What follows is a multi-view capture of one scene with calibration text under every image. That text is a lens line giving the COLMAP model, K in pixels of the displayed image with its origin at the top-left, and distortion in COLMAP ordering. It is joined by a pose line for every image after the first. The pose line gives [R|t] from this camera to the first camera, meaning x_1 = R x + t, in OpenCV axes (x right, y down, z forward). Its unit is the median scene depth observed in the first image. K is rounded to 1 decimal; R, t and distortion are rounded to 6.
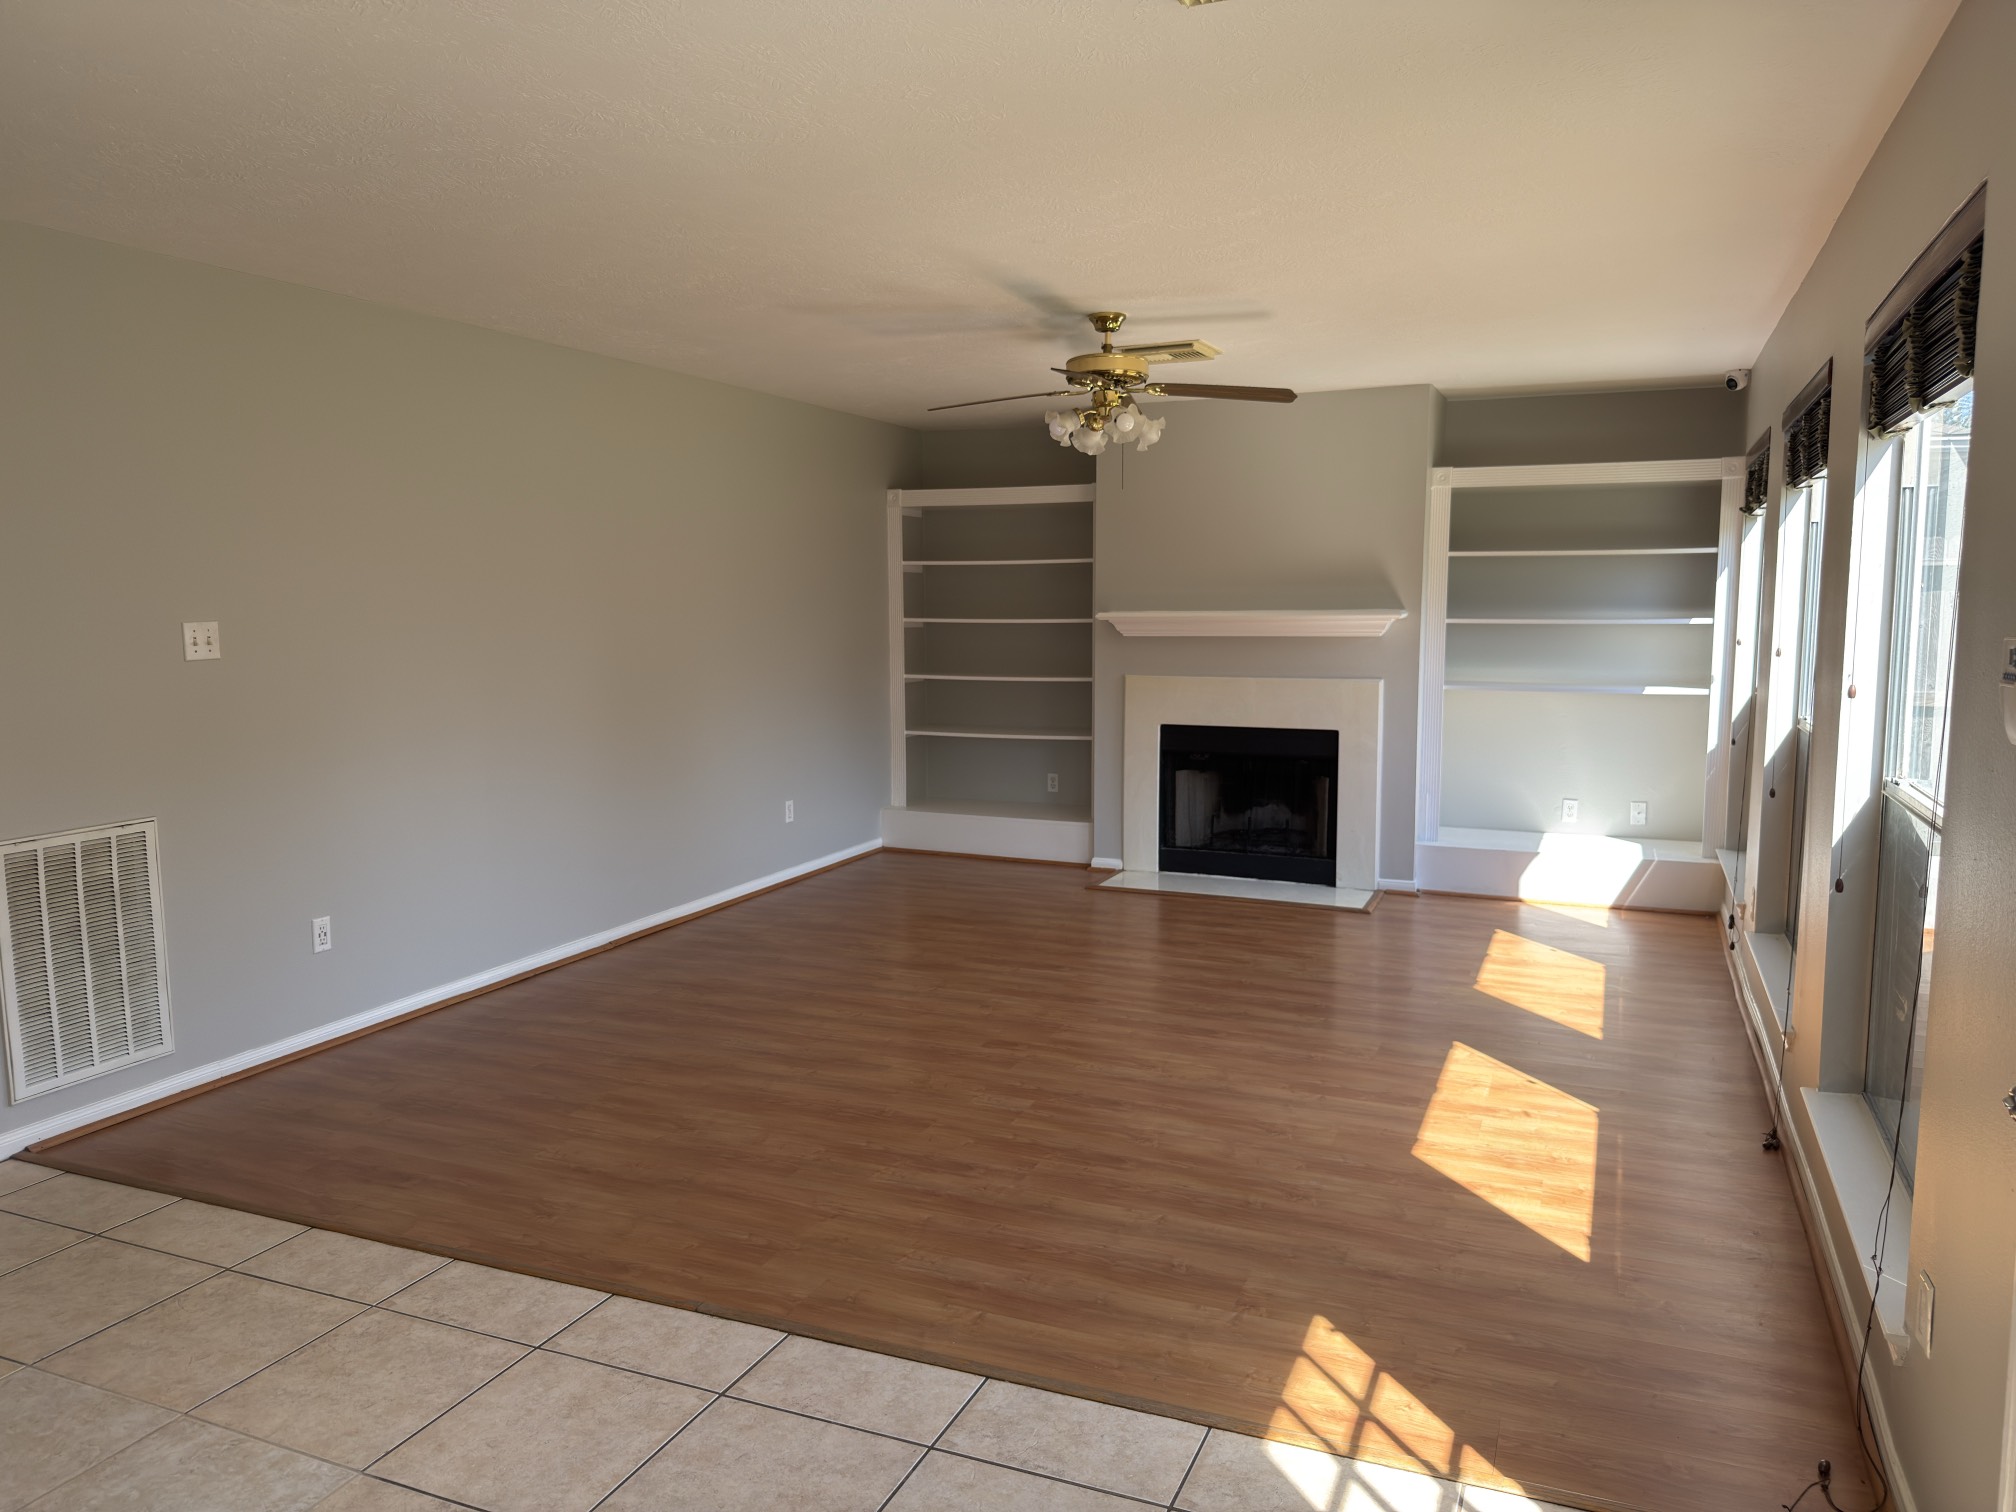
lens RADIAL K [[1424.0, 0, 1008.0], [0, 1424.0, 756.0], [0, 0, 1]] dist [0.105164, -0.133424]
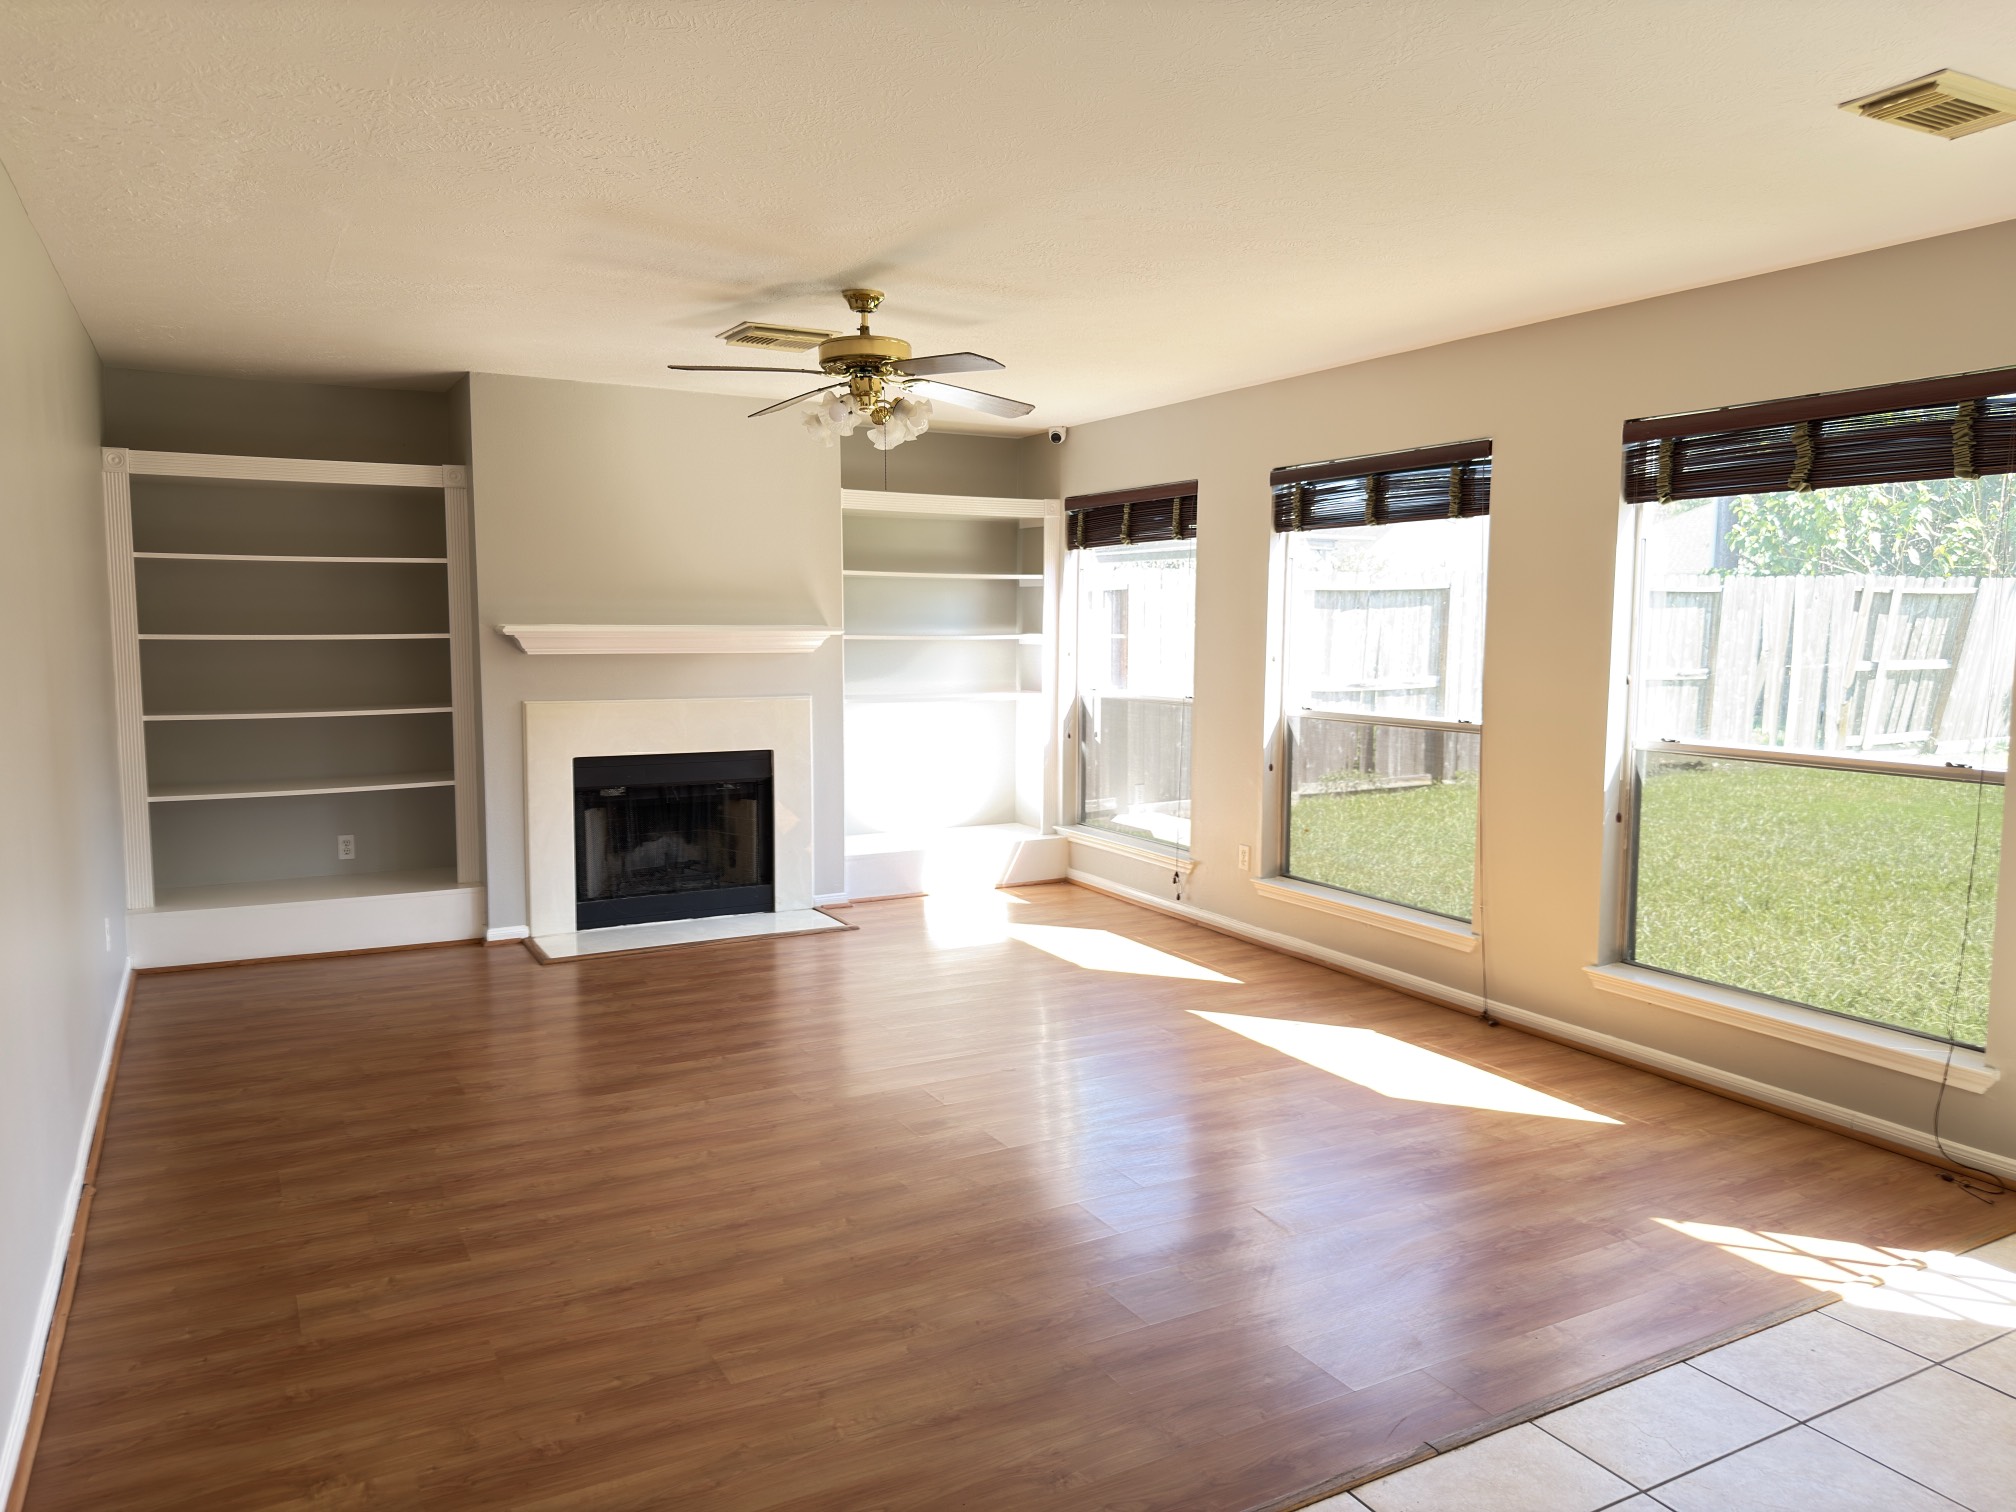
lens RADIAL K [[1424.0, 0, 1008.0], [0, 1424.0, 756.0], [0, 0, 1]] dist [0.105164, -0.133424]
pose [[0.616766, -0.071233, 0.783917, -0.425505], [0.079948, 0.996416, 0.027642, -0.027425], [-0.783076, 0.045624, 0.620250, 0.277424]]
